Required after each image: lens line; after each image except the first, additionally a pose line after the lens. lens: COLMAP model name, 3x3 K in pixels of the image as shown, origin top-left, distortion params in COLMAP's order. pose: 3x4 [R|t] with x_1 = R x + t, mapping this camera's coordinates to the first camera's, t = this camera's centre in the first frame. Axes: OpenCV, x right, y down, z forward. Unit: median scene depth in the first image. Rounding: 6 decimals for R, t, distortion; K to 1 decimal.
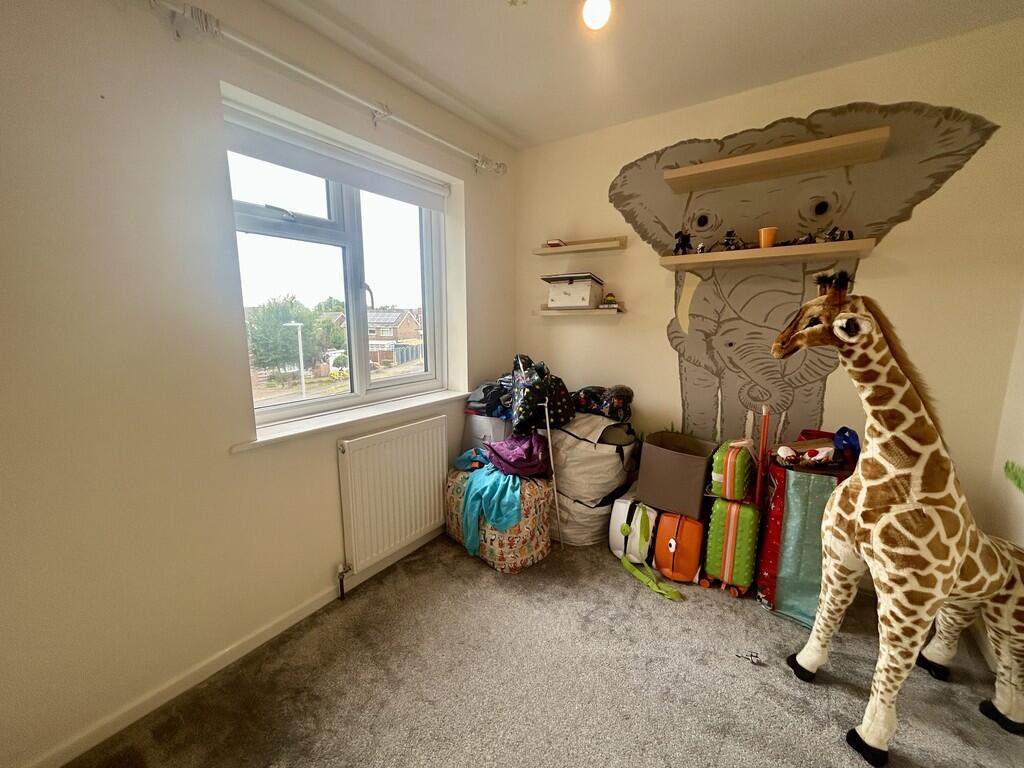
lens RADIAL K [[412.9, 0, 512.0], [0, 412.9, 384.0], [0, 0, 1]] dist [-0.000880, -0.000224]
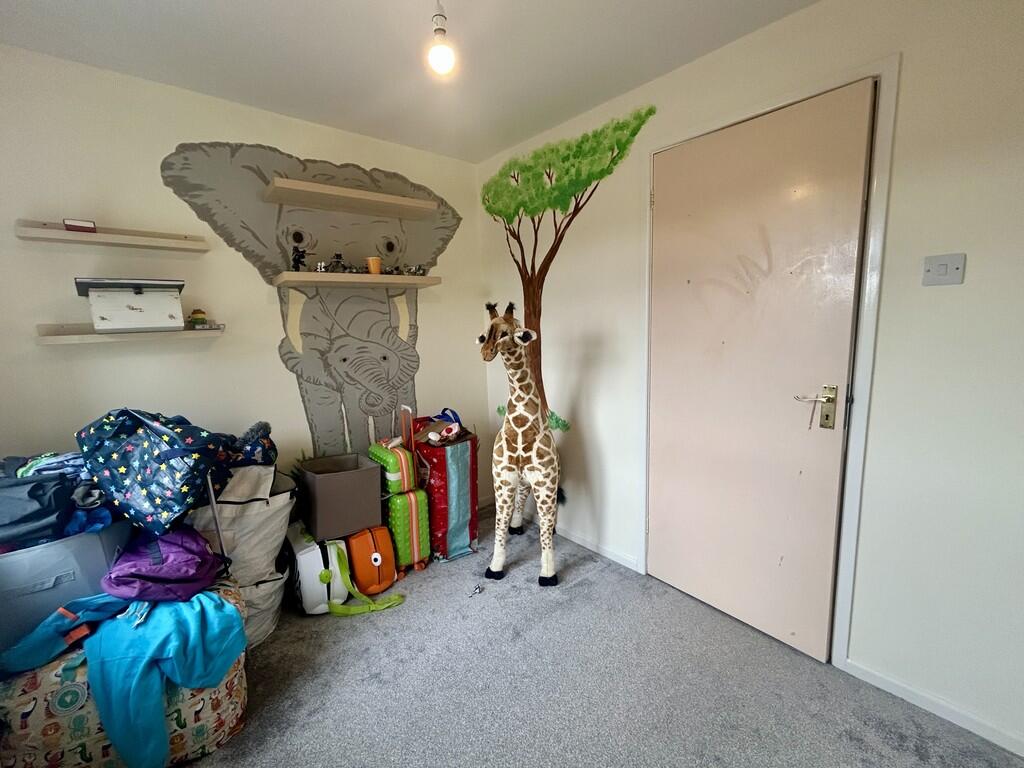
lens RADIAL K [[438.1, 0, 510.4], [0, 438.1, 384.2], [0, 0, 1]] dist [0.000161, 0.000315]
pose [[0.258314, -0.147026, 0.954808, -0.486256], [0.186284, 0.977383, 0.100105, -0.074259], [-0.947931, 0.152007, 0.279860, 0.318210]]
